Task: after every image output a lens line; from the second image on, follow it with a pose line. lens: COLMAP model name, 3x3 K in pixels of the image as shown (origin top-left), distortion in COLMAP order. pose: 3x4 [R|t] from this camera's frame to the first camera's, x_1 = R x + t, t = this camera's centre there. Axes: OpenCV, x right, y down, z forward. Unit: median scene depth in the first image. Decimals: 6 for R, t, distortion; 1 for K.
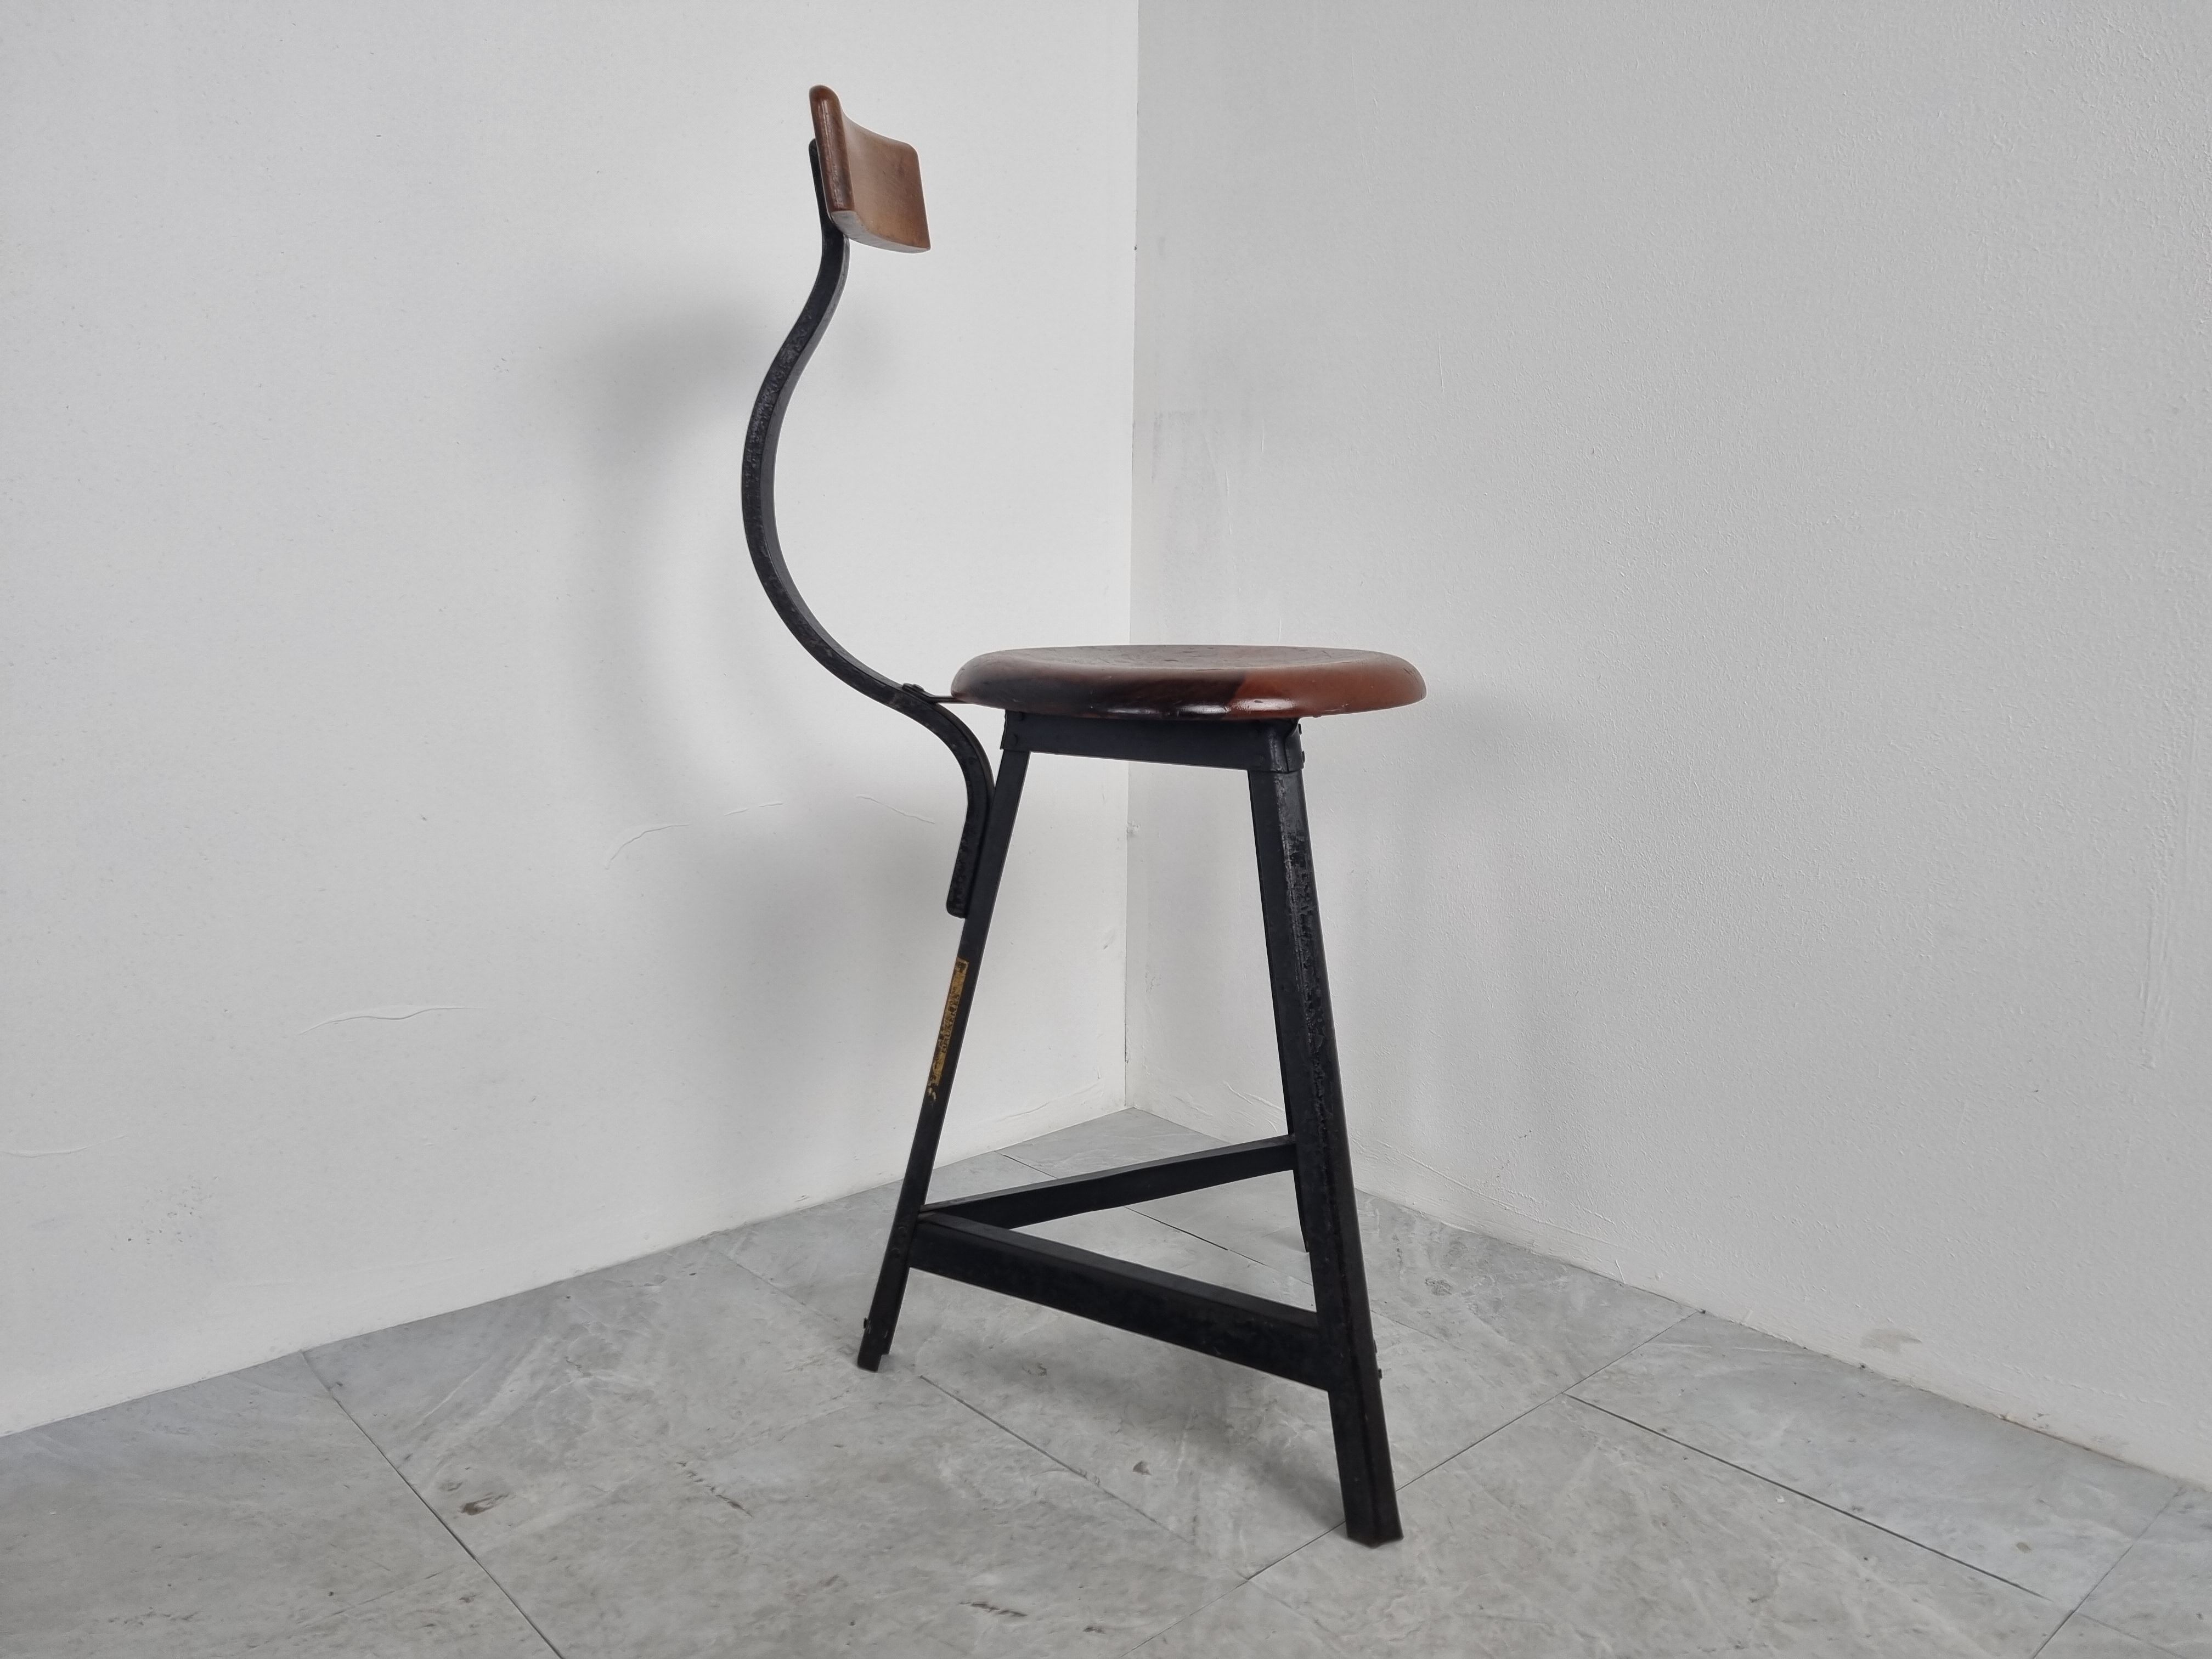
lens RADIAL K [[1656.6, 0, 1106.2], [0, 1656.6, 842.5], [0, 0, 1]] dist [0.063249, -0.049304]
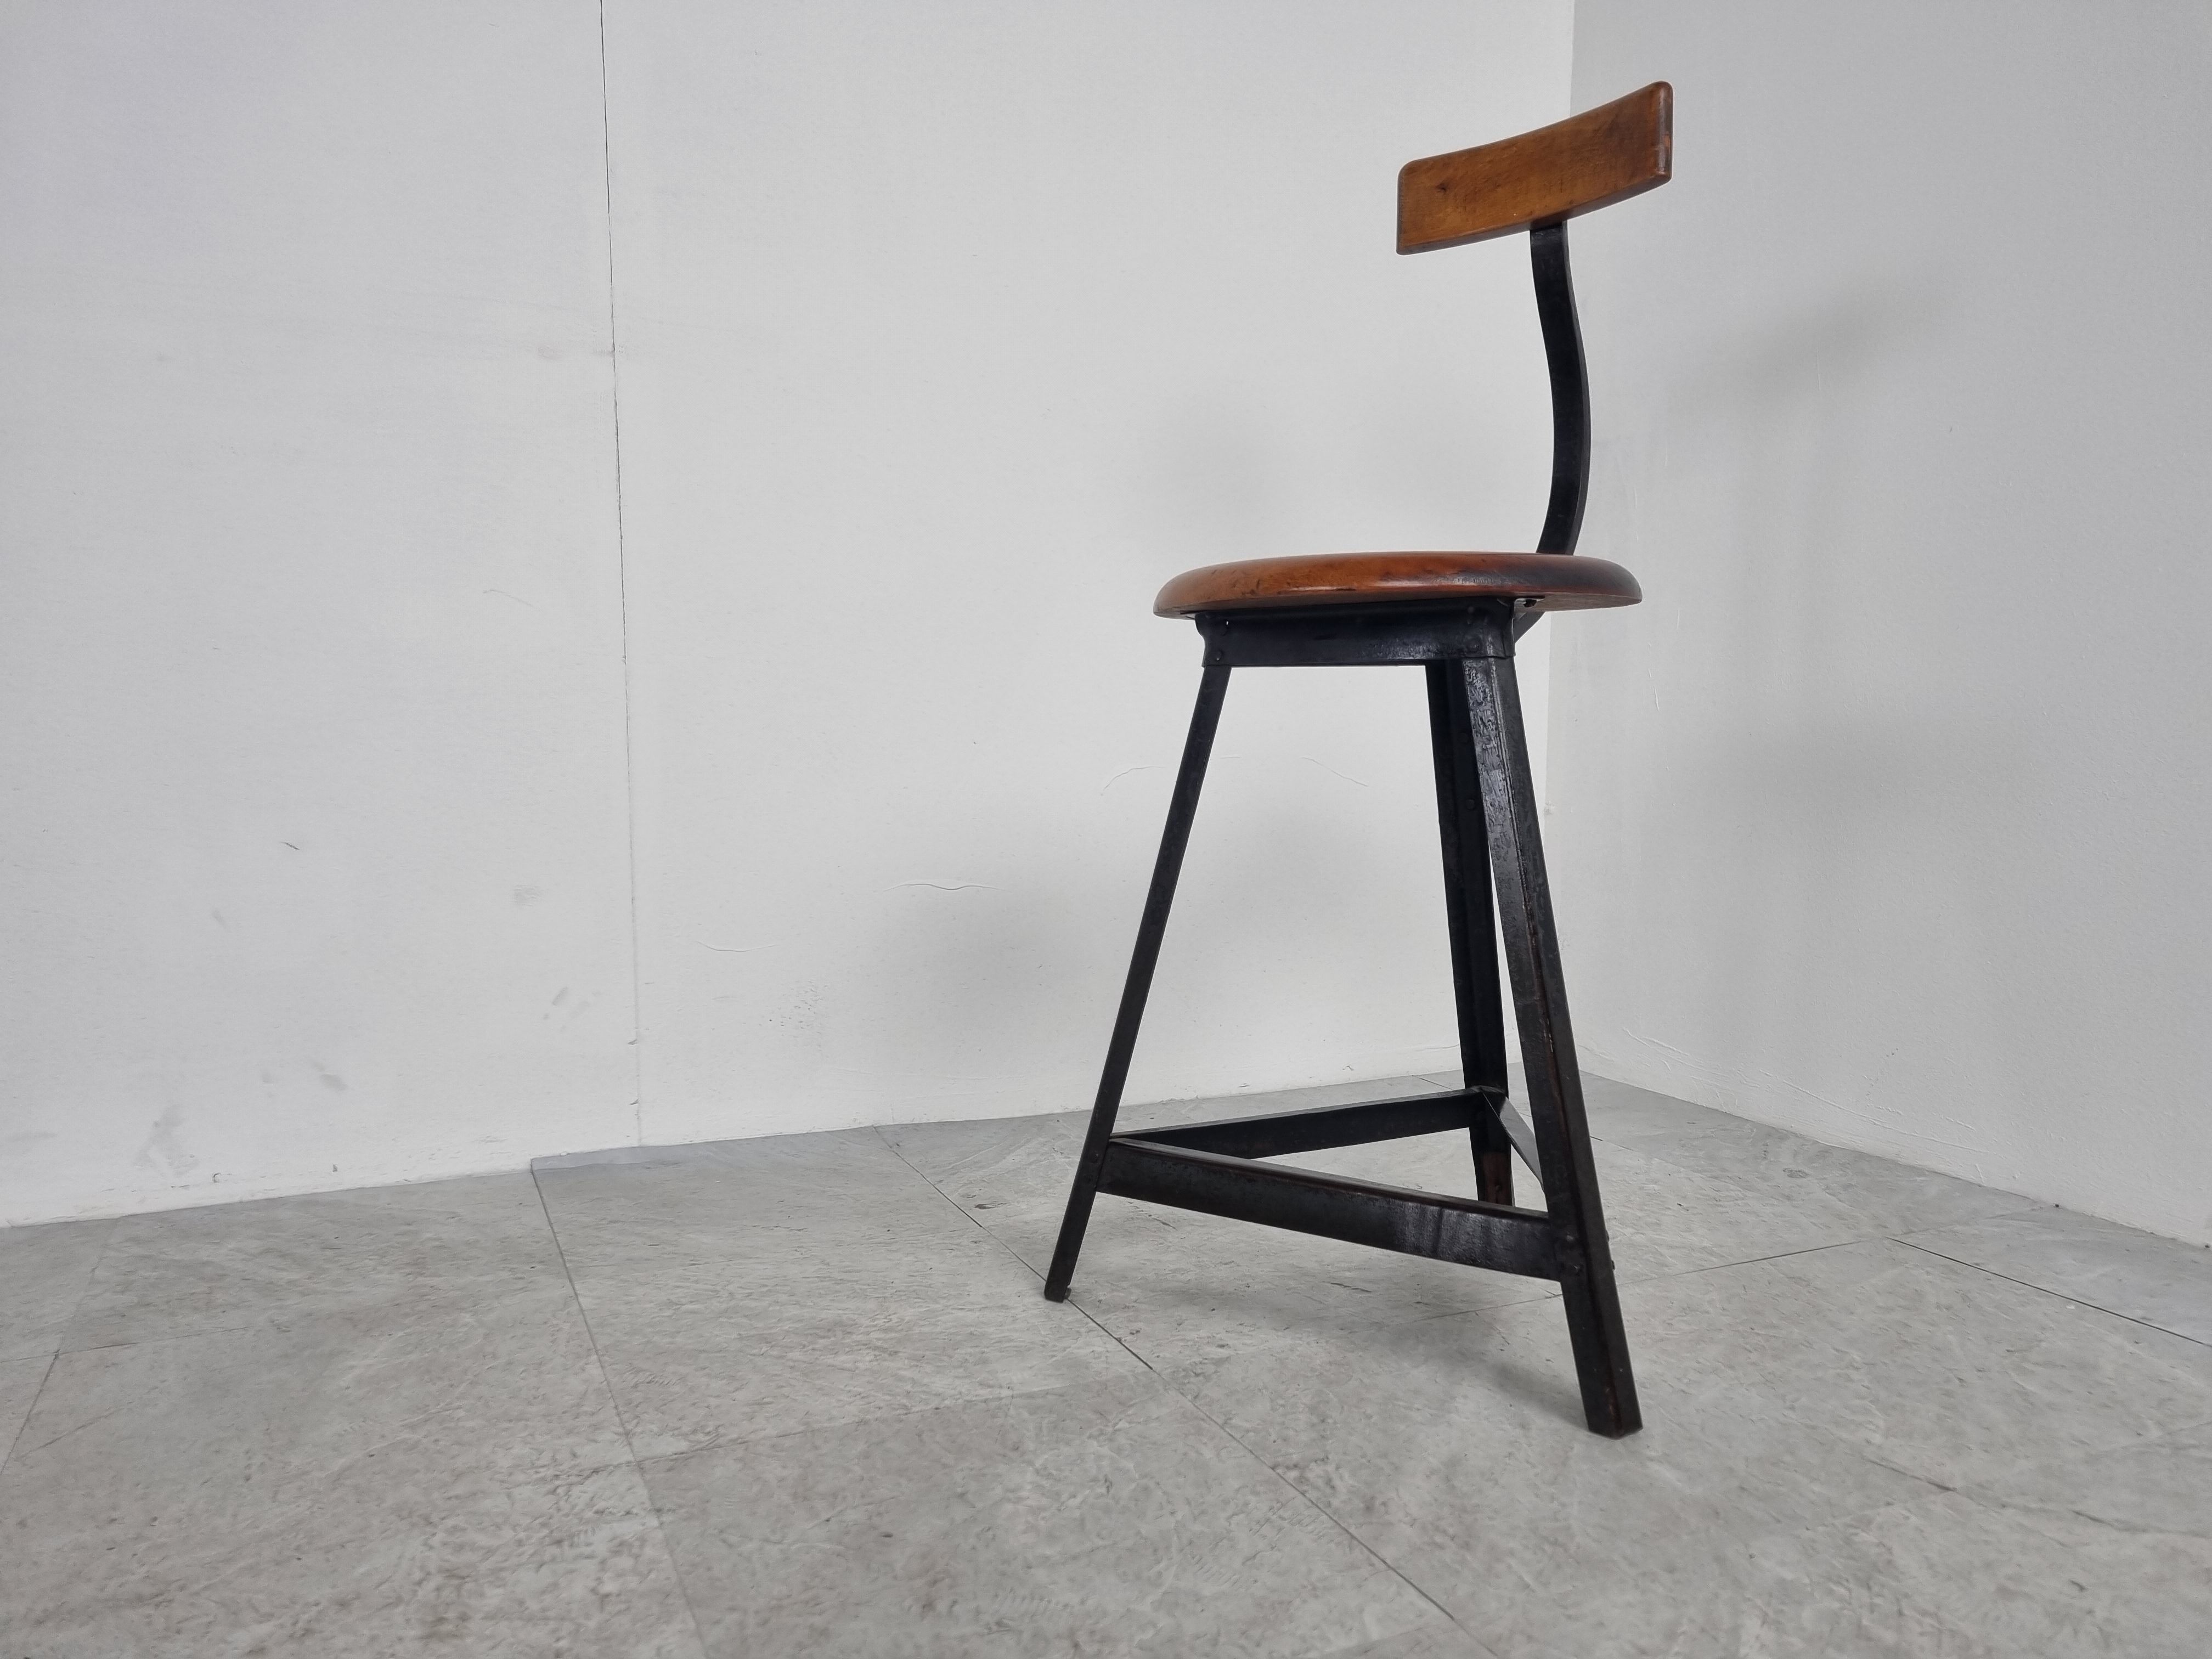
lens RADIAL K [[1656.6, 0, 1091.5], [0, 1656.6, 847.7], [0, 0, 1]] dist [0.063249, -0.049304]
pose [[0.949046, 0.020772, -0.314451, 0.115471], [-0.048084, 0.995687, -0.079347, 0.184145], [0.311447, 0.090424, 0.945952, -0.254647]]
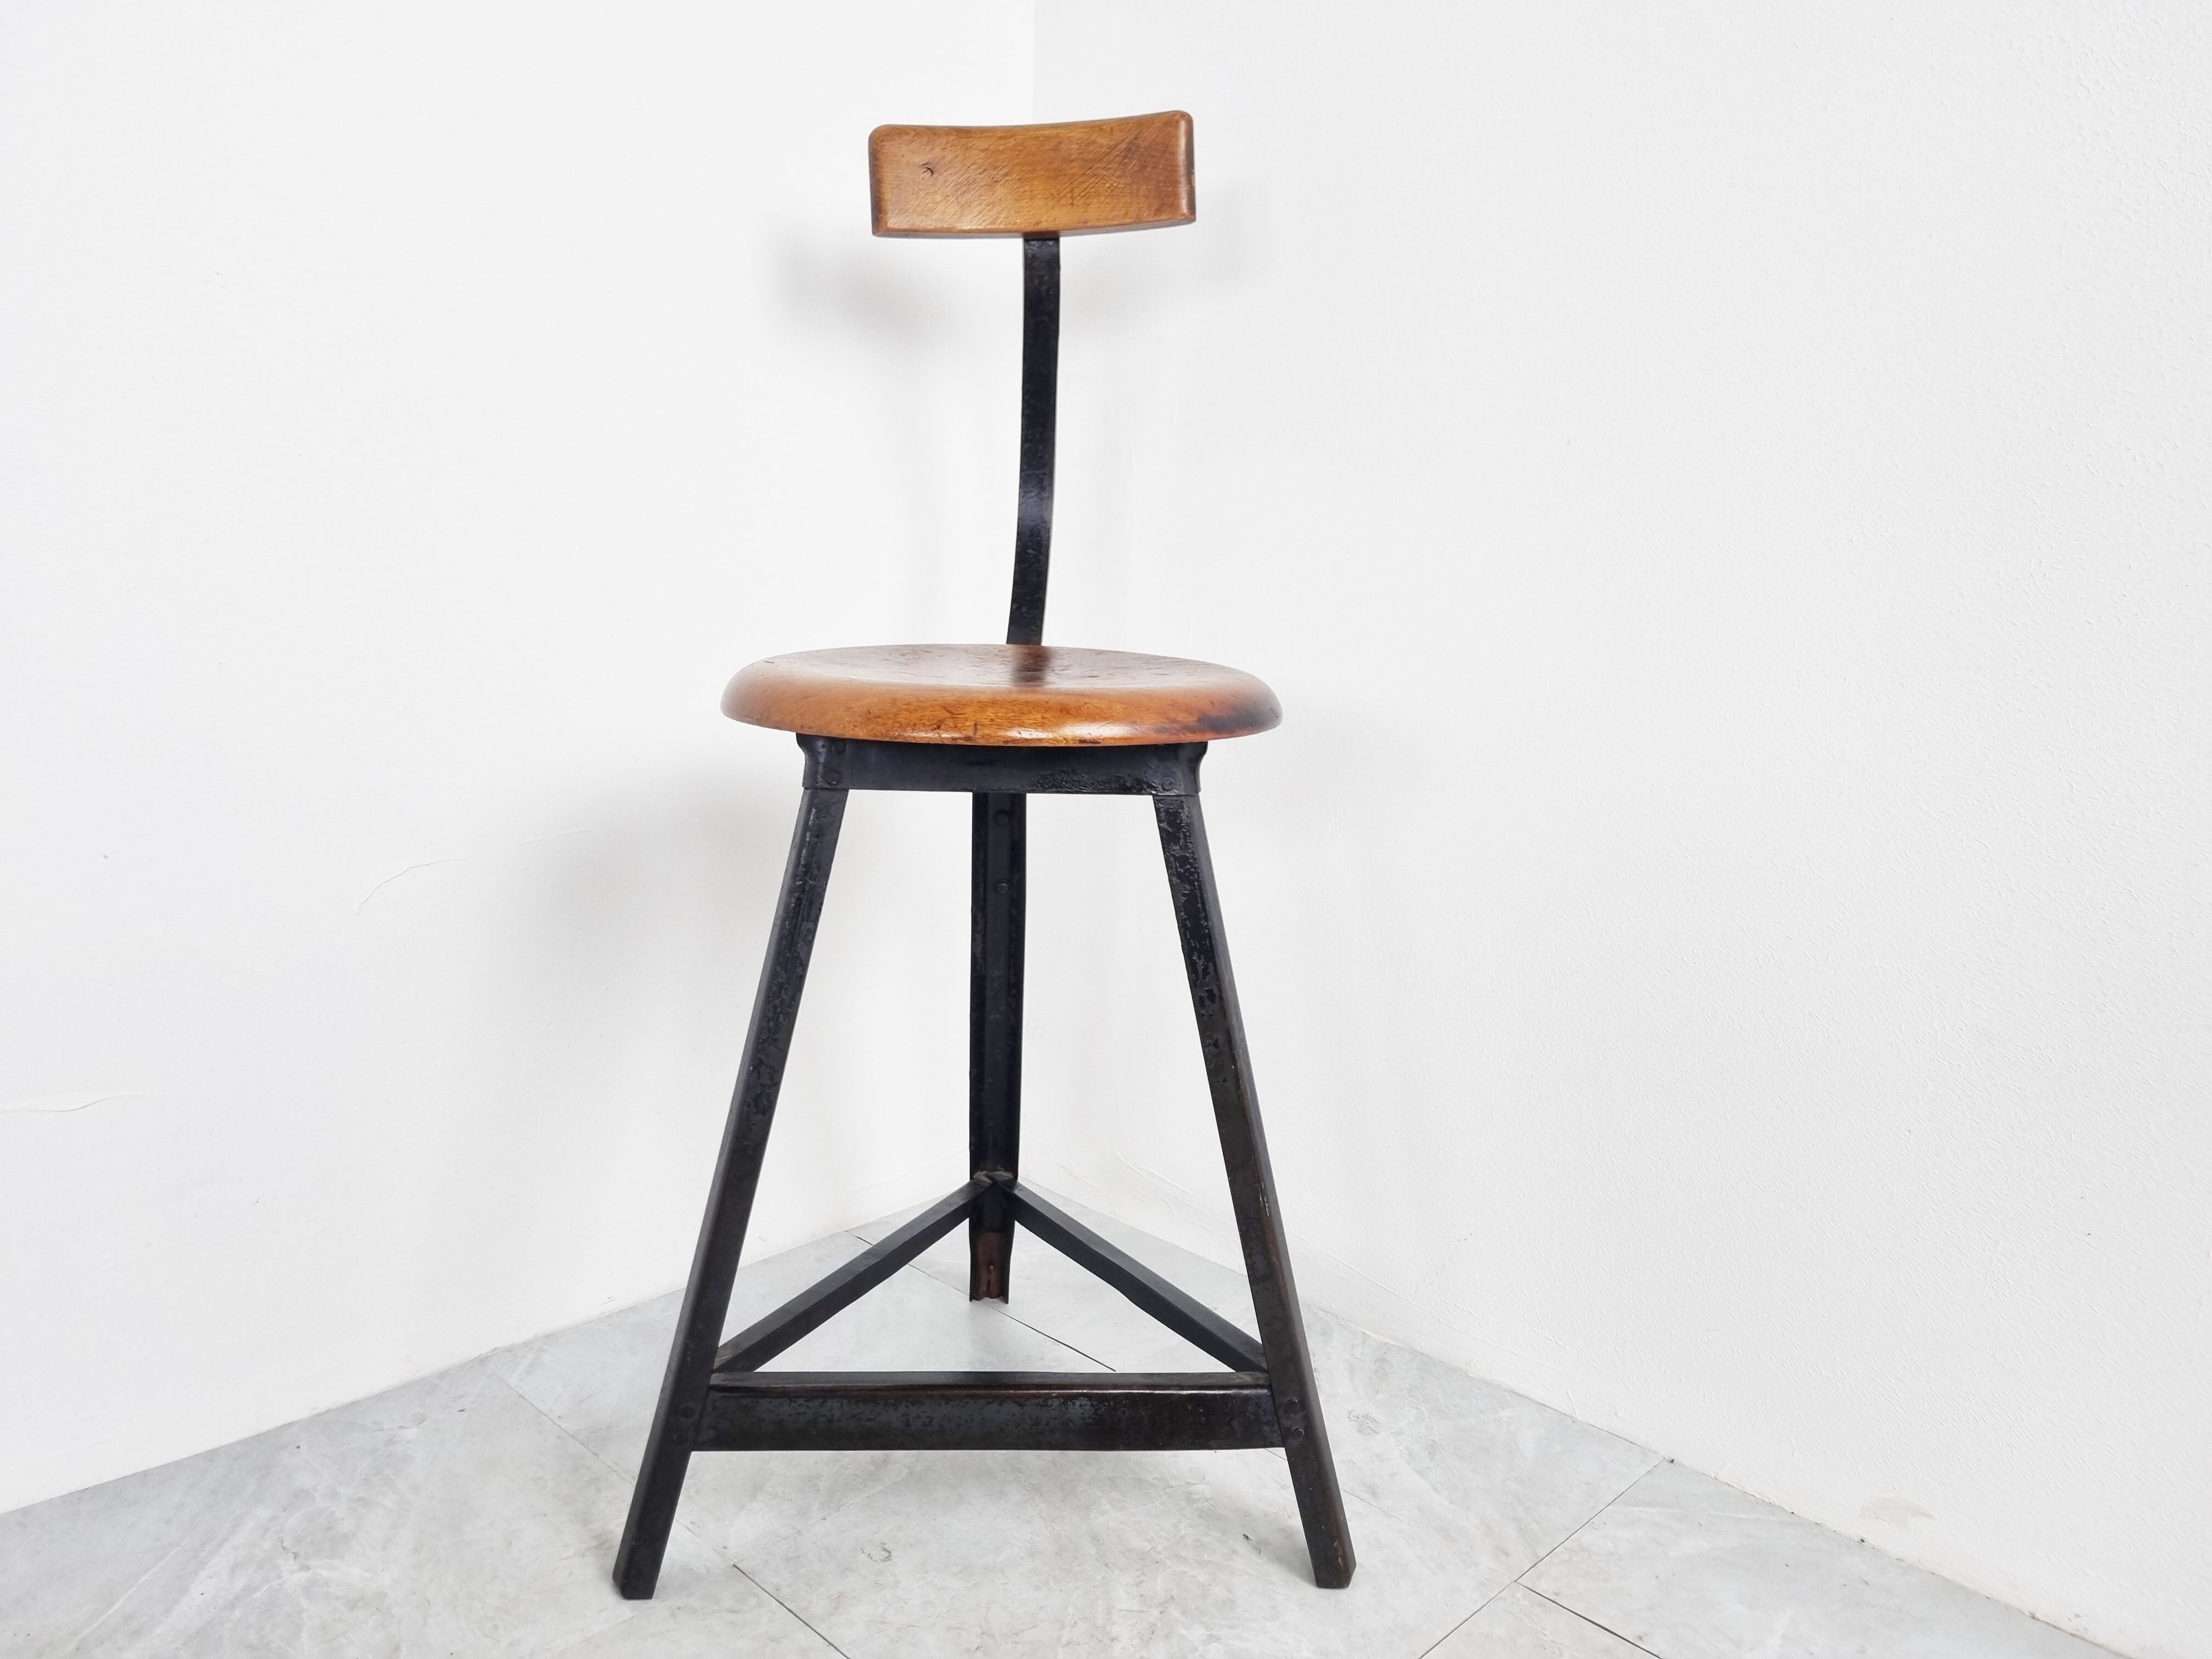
lens RADIAL K [[1656.6, 0, 1113.6], [0, 1656.6, 837.3], [0, 0, 1]] dist [0.063249, -0.049304]
pose [[0.997289, 0.018943, 0.071100, 0.007742], [-0.020346, 0.999611, 0.019061, -0.051436], [-0.070711, -0.020456, 0.997287, 0.192881]]
